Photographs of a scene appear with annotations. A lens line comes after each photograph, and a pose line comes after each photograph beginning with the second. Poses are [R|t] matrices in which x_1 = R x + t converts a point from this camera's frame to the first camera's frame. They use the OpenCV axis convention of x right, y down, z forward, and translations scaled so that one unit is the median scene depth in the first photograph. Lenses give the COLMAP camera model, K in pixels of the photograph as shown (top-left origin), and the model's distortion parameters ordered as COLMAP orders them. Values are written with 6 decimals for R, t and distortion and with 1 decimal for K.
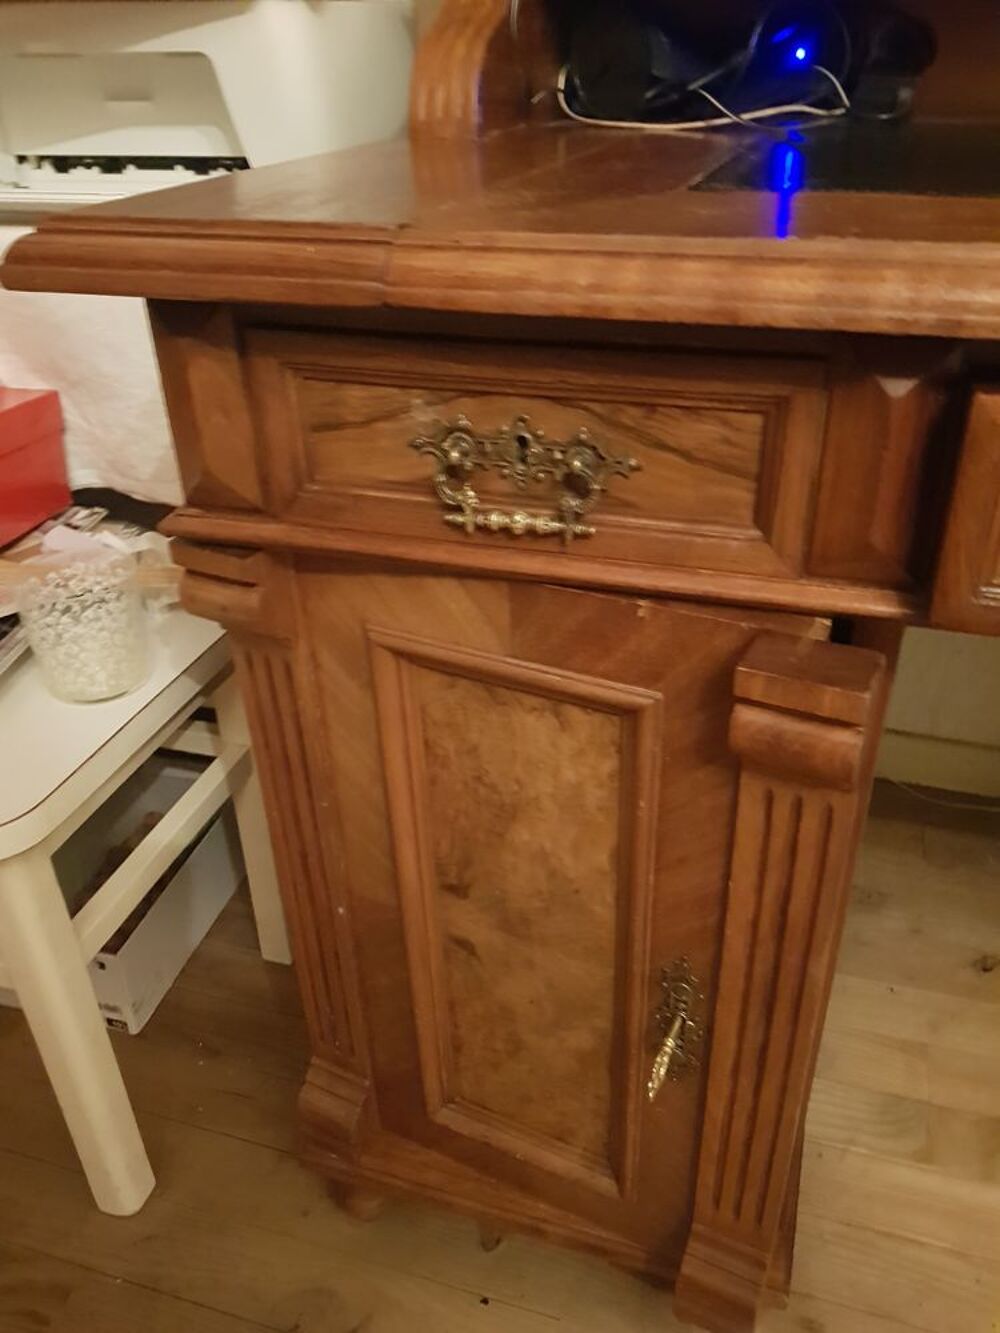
lens RADIAL K [[1027.7, 0, 522.5], [0, 1027.7, 668.8], [0, 0, 1]] dist [0.049940, -0.083826]
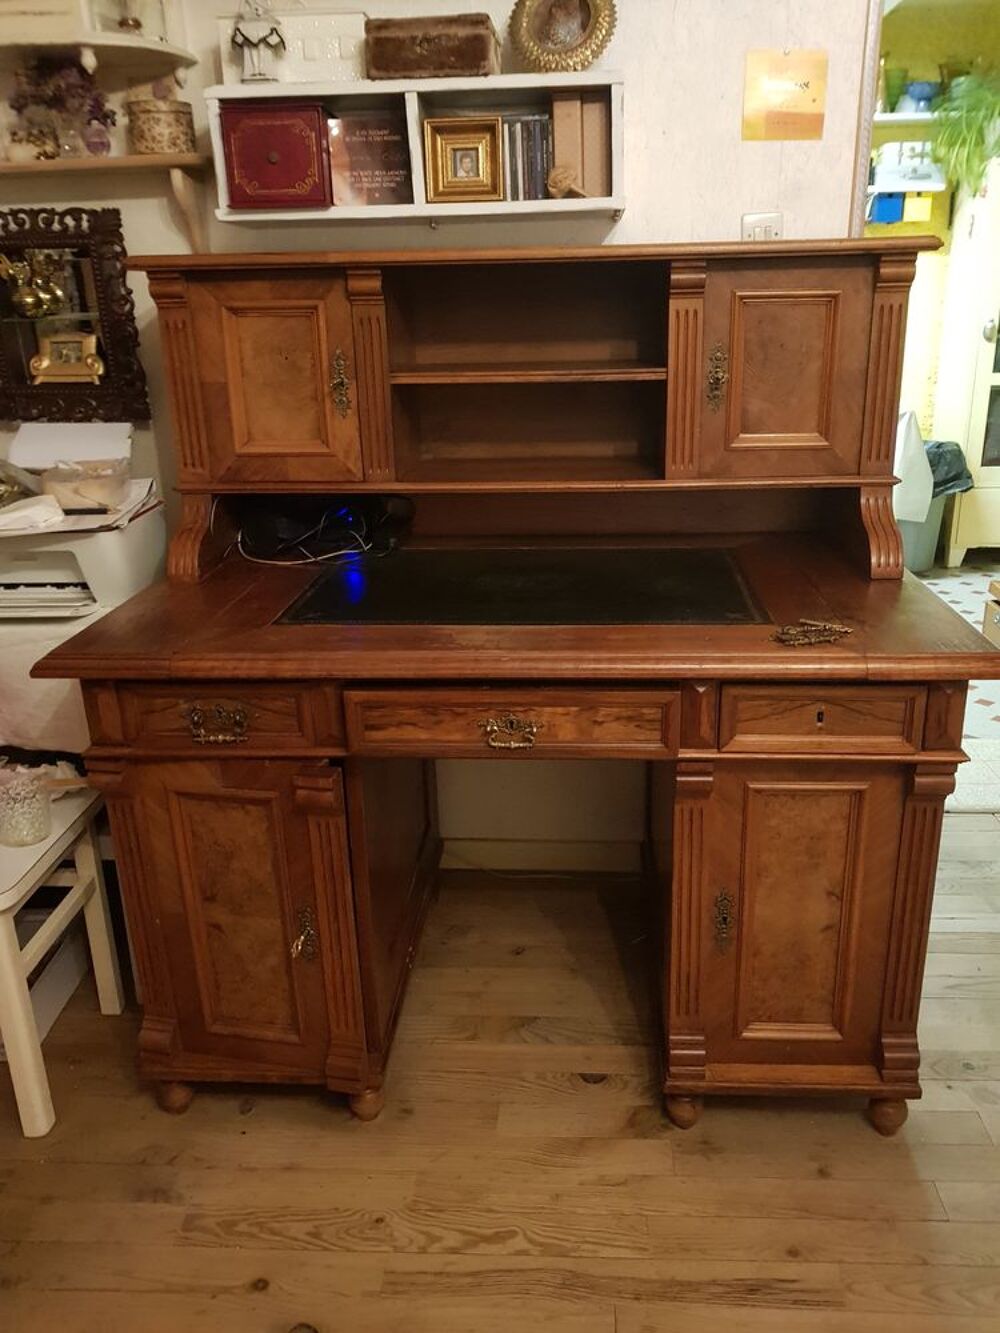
lens RADIAL K [[1027.7, 0, 522.5], [0, 1027.7, 668.8], [0, 0, 1]] dist [0.049940, -0.083826]
pose [[0.970536, -0.082893, 0.226250, 0.159793], [0.127346, 0.973573, -0.189574, 0.288371], [-0.204556, 0.212801, 0.955444, -1.765780]]
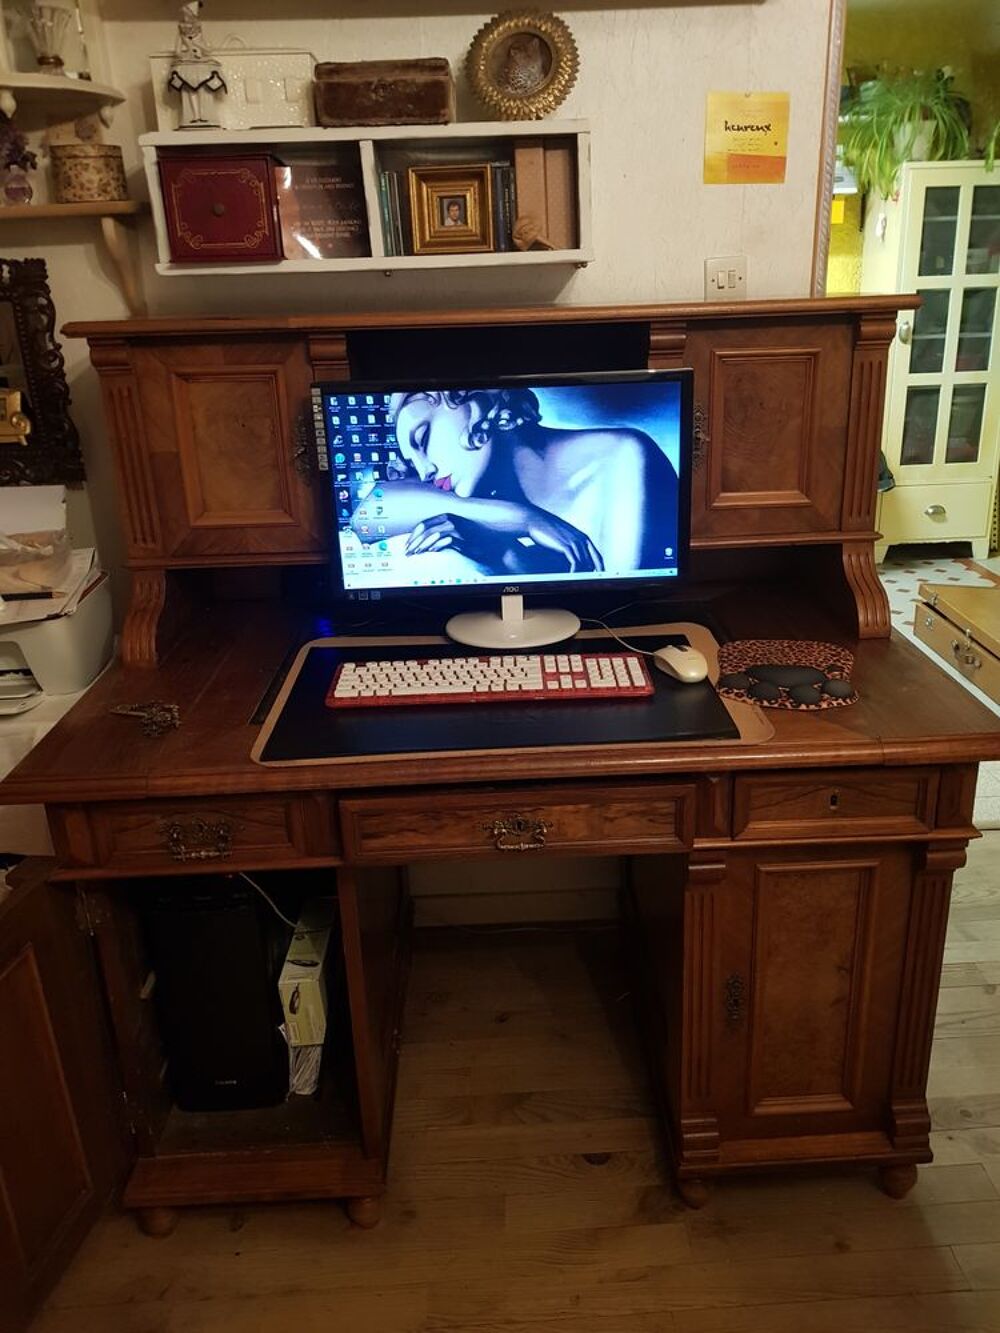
lens RADIAL K [[1028.0, 0, 525.8], [0, 1028.0, 661.4], [0, 0, 1]] dist [0.051052, -0.087066]
pose [[0.941487, -0.127428, 0.312033, 0.010940], [0.185148, 0.969119, -0.162874, -0.030333], [-0.281642, 0.211116, 0.936006, -1.655540]]
